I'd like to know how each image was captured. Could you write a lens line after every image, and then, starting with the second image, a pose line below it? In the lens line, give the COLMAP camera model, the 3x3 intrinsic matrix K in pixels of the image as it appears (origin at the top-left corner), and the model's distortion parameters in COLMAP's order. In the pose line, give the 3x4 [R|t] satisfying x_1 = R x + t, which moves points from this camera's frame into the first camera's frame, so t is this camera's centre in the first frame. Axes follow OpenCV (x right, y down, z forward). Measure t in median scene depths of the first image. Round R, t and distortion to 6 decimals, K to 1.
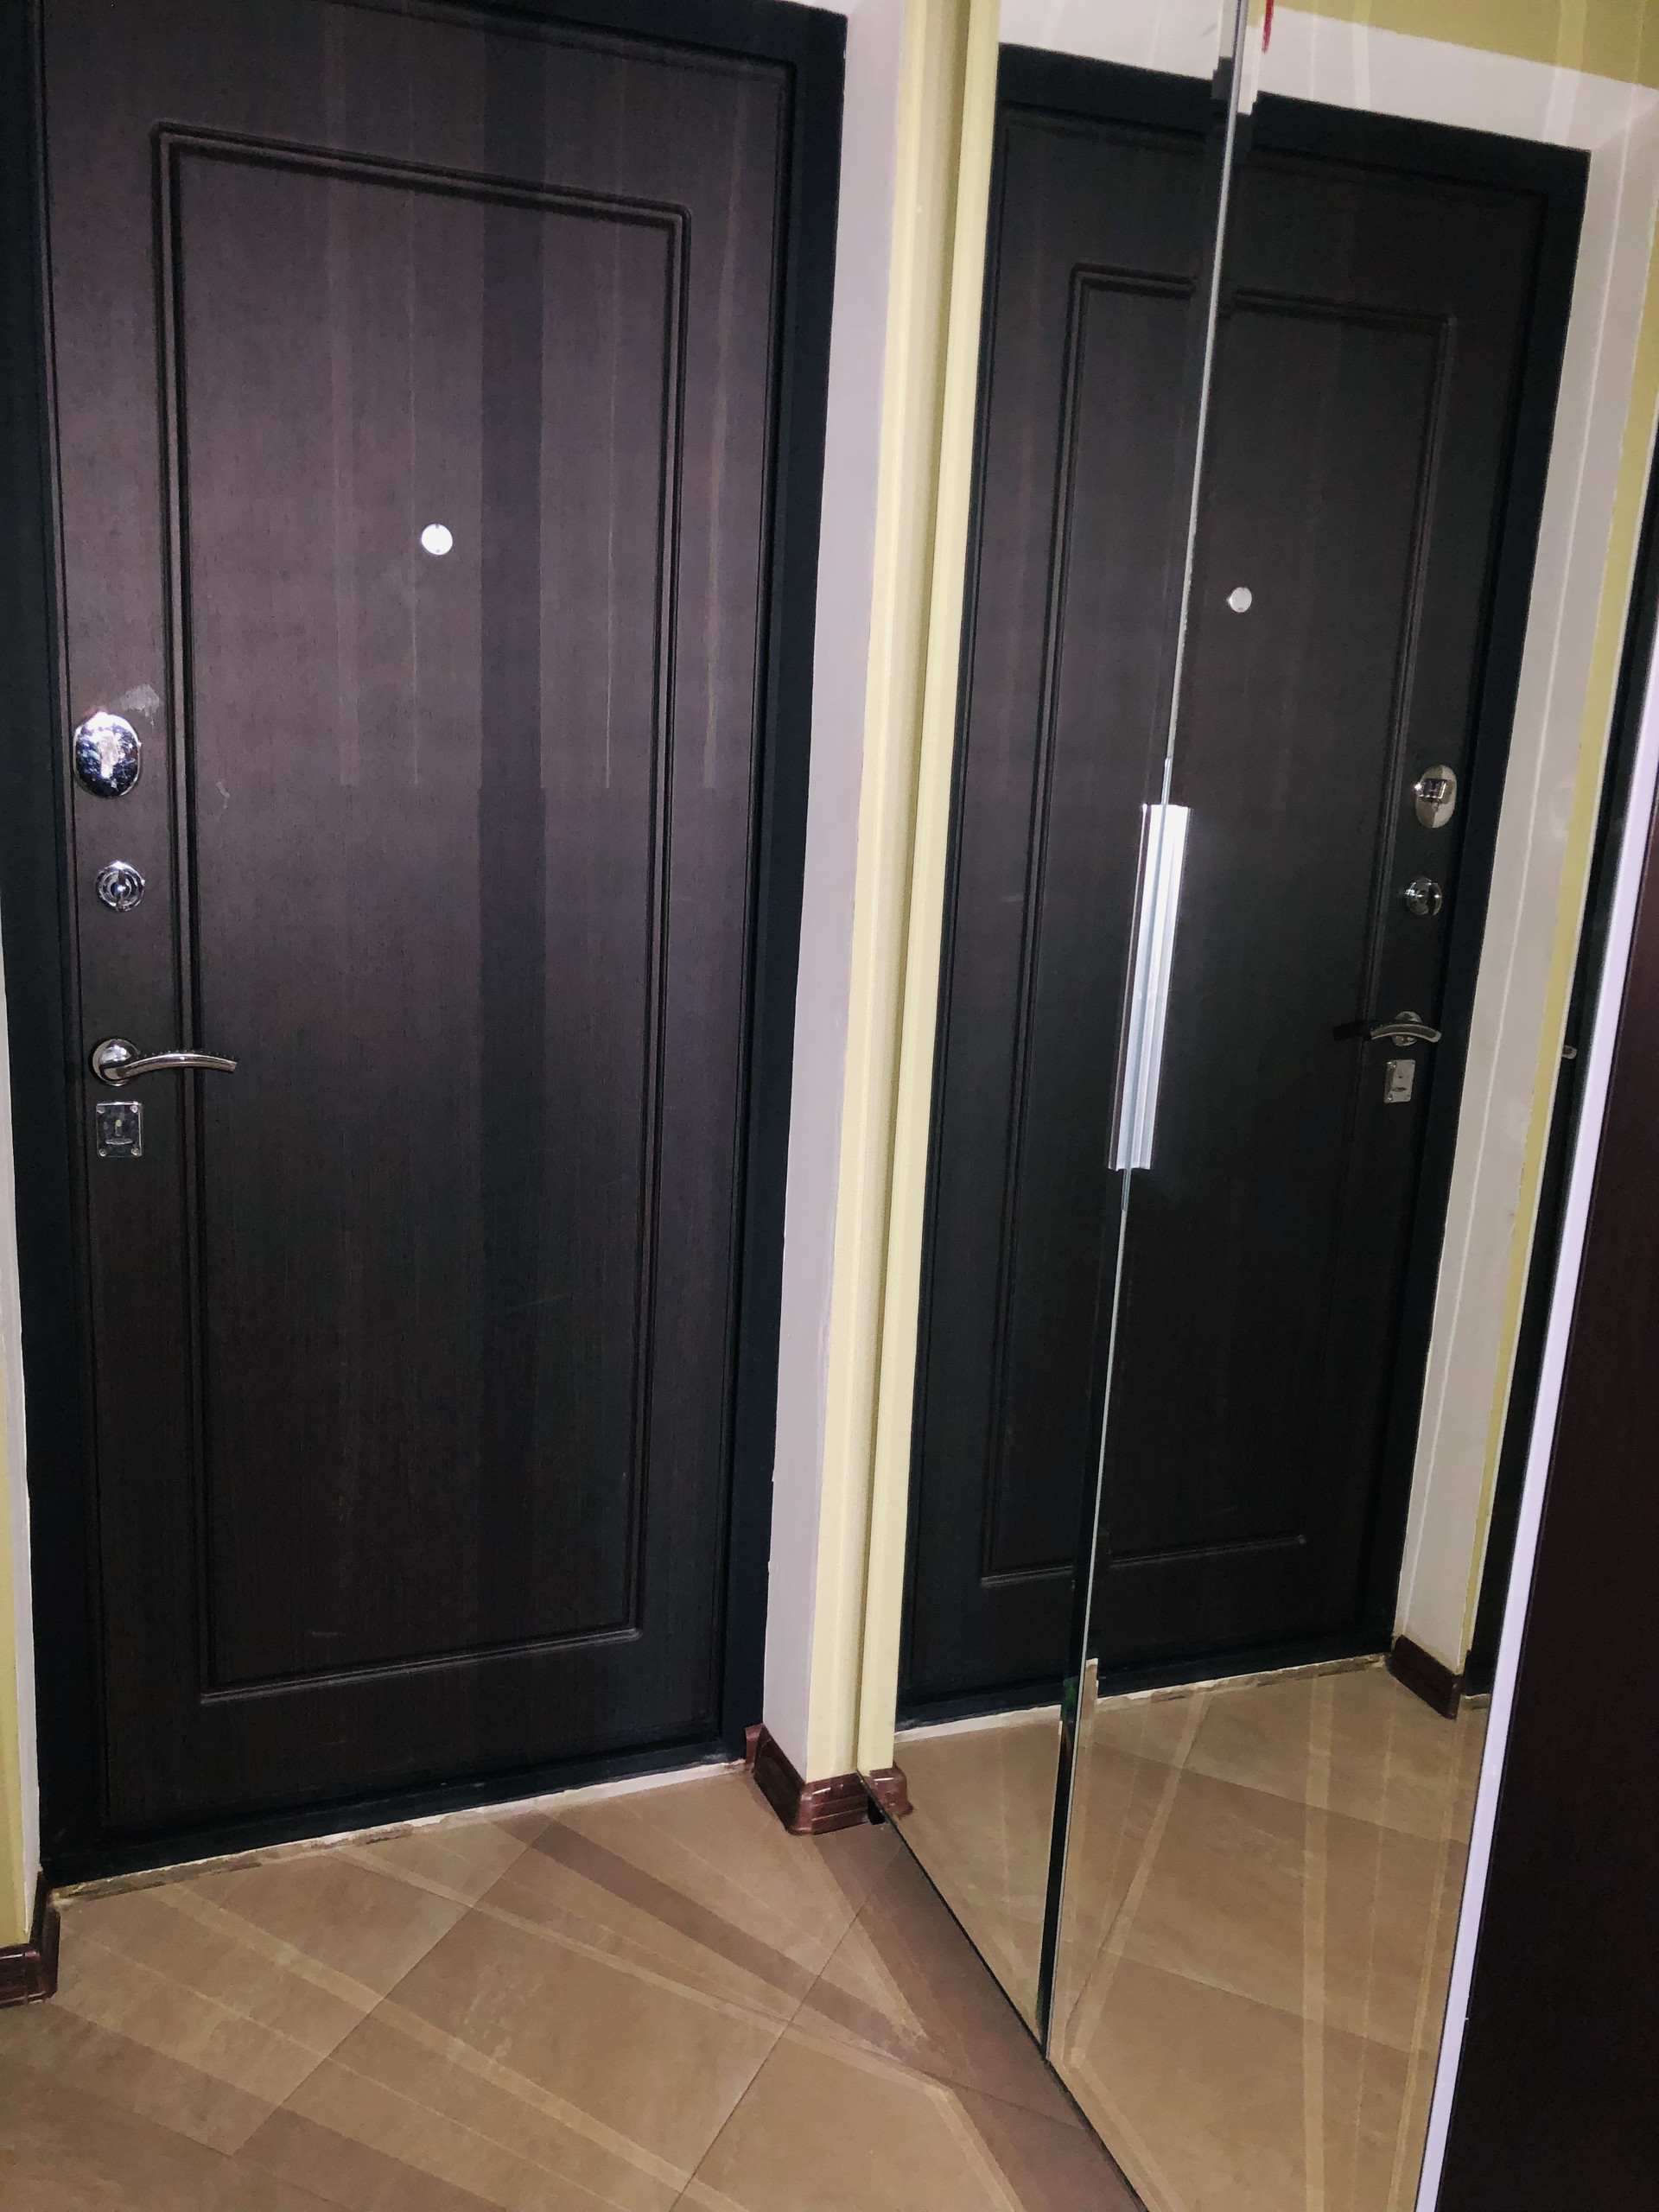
lens RADIAL K [[1790.2, 0, 829.5], [0, 1790.2, 1106.0], [0, 0, 1]] dist [-0.002444, -0.001726]
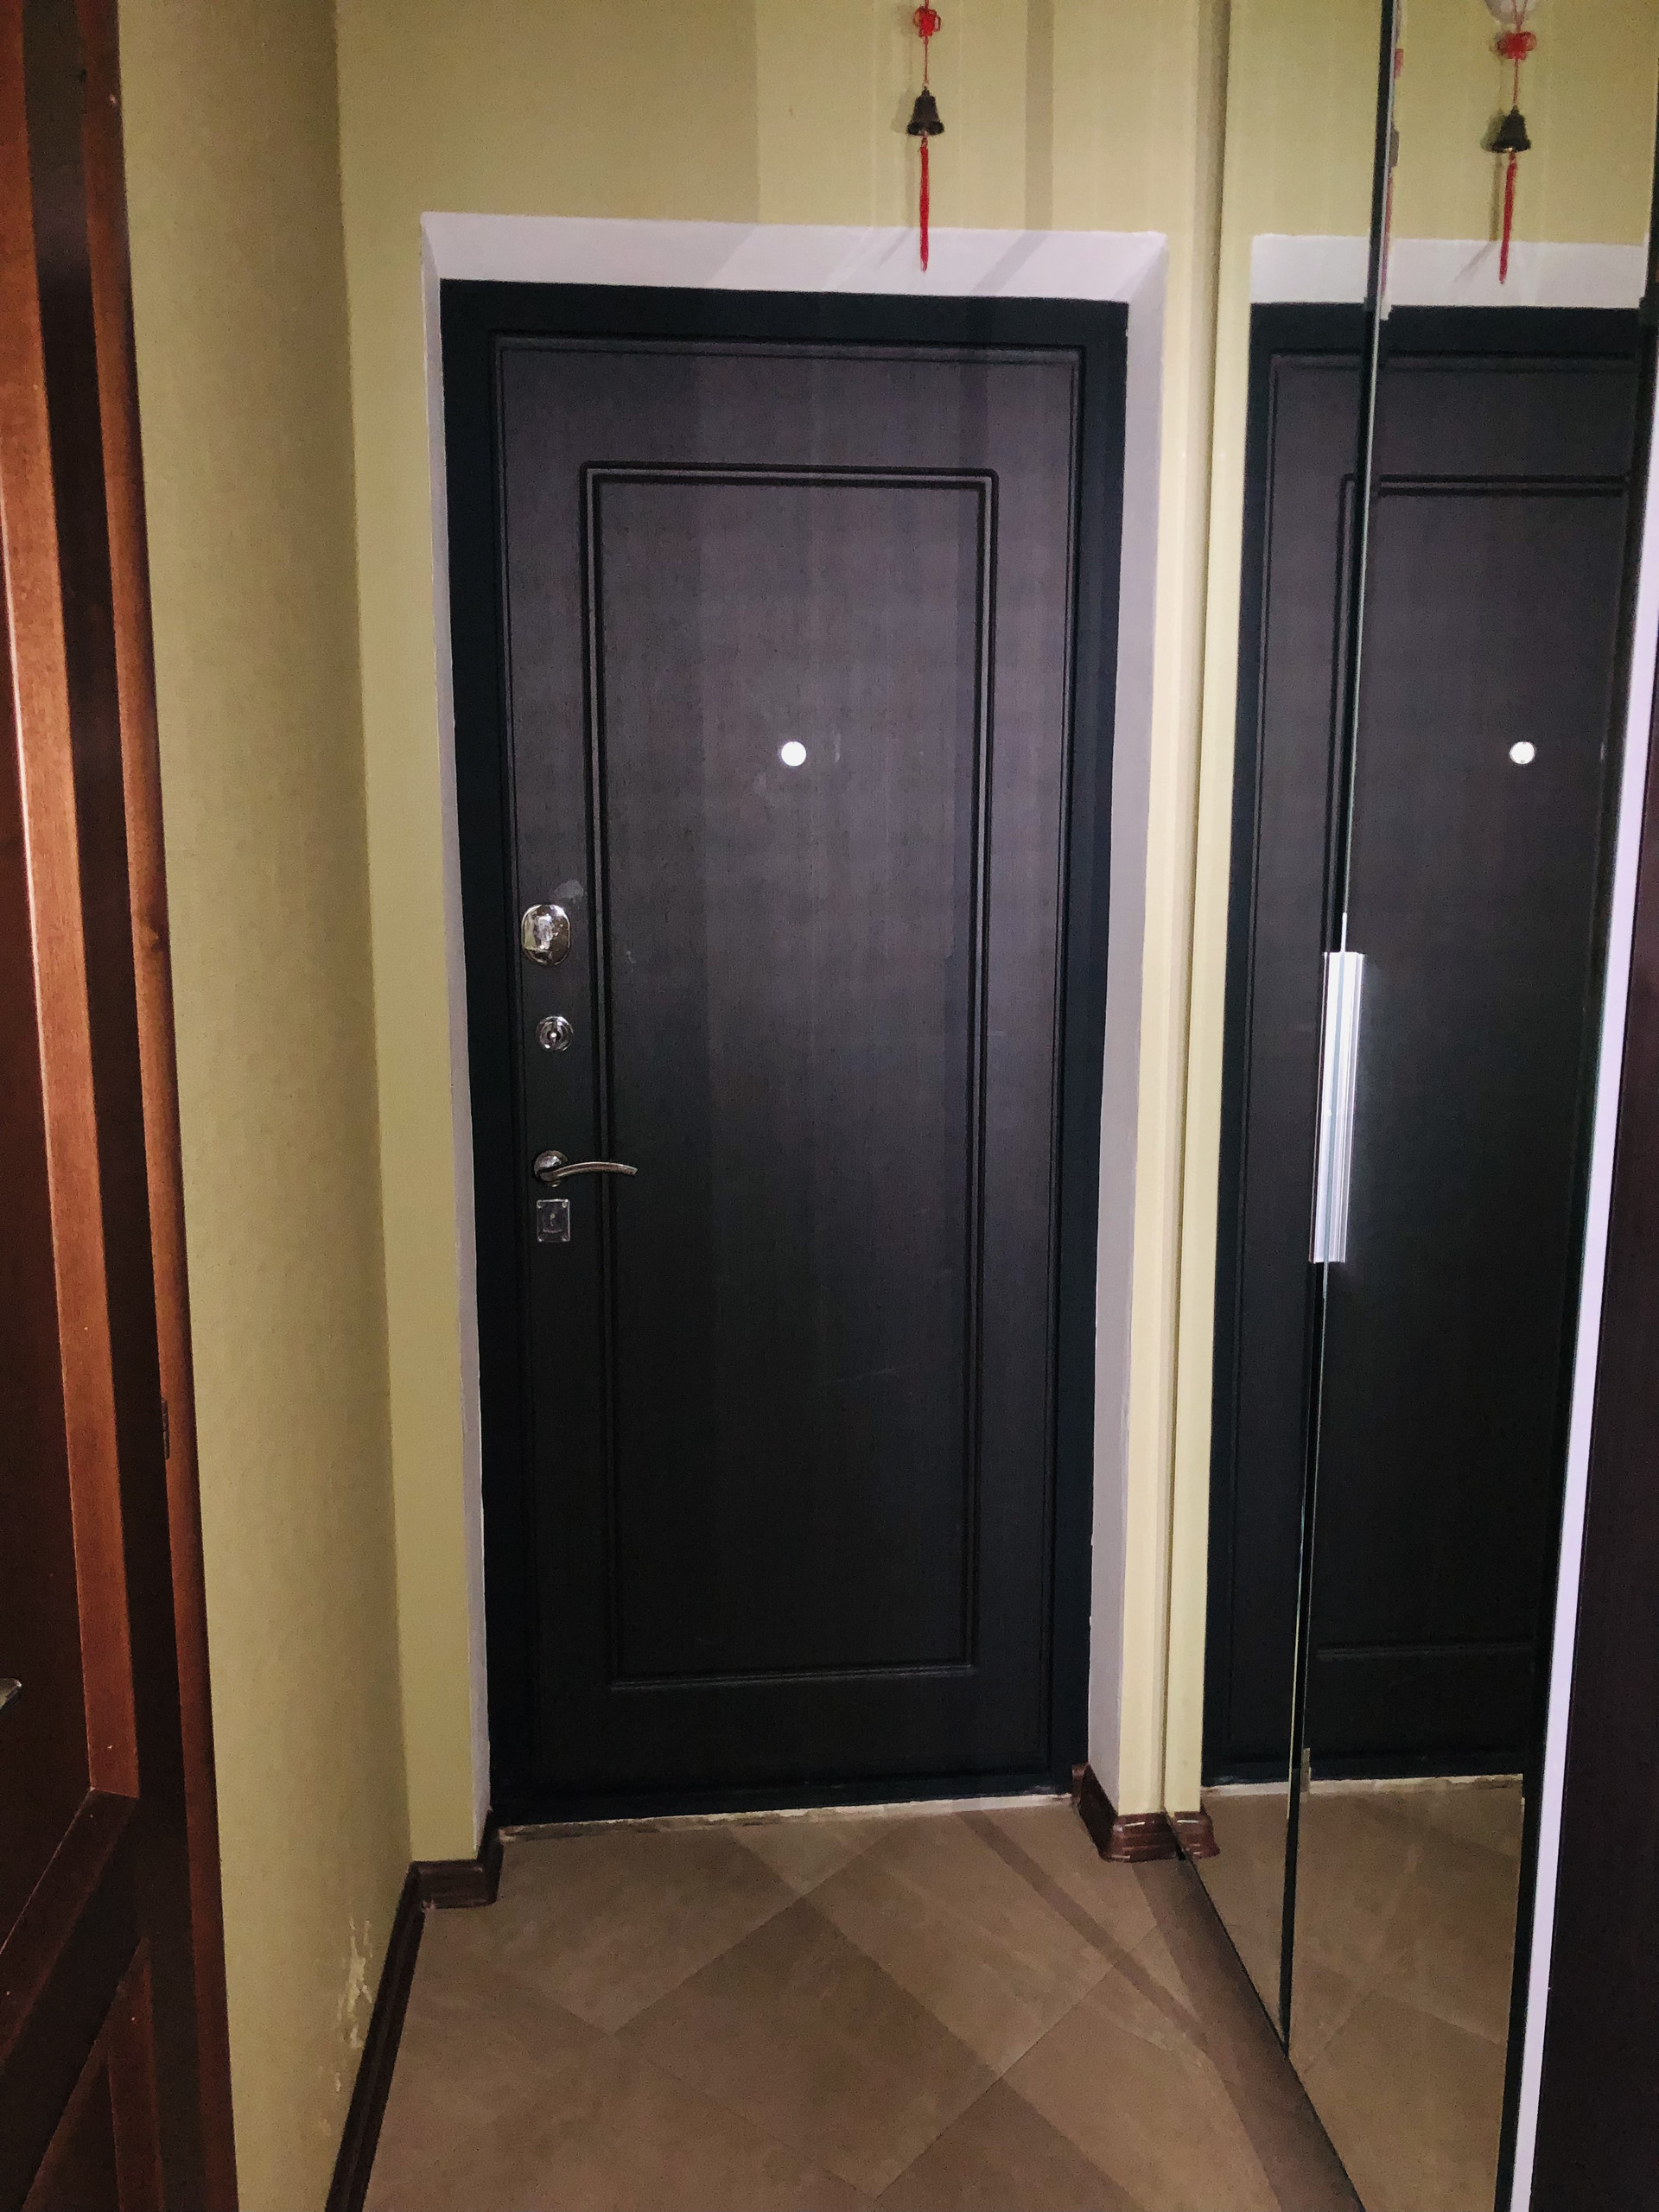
lens RADIAL K [[1793.5, 0, 832.3], [0, 1793.5, 1149.0], [0, 0, 1]] dist [0.003502, -0.056561]
pose [[0.959750, 0.002440, -0.280845, 0.150532], [-0.015665, 0.998871, -0.044858, 0.015653], [0.280419, 0.047452, 0.958704, -0.173251]]
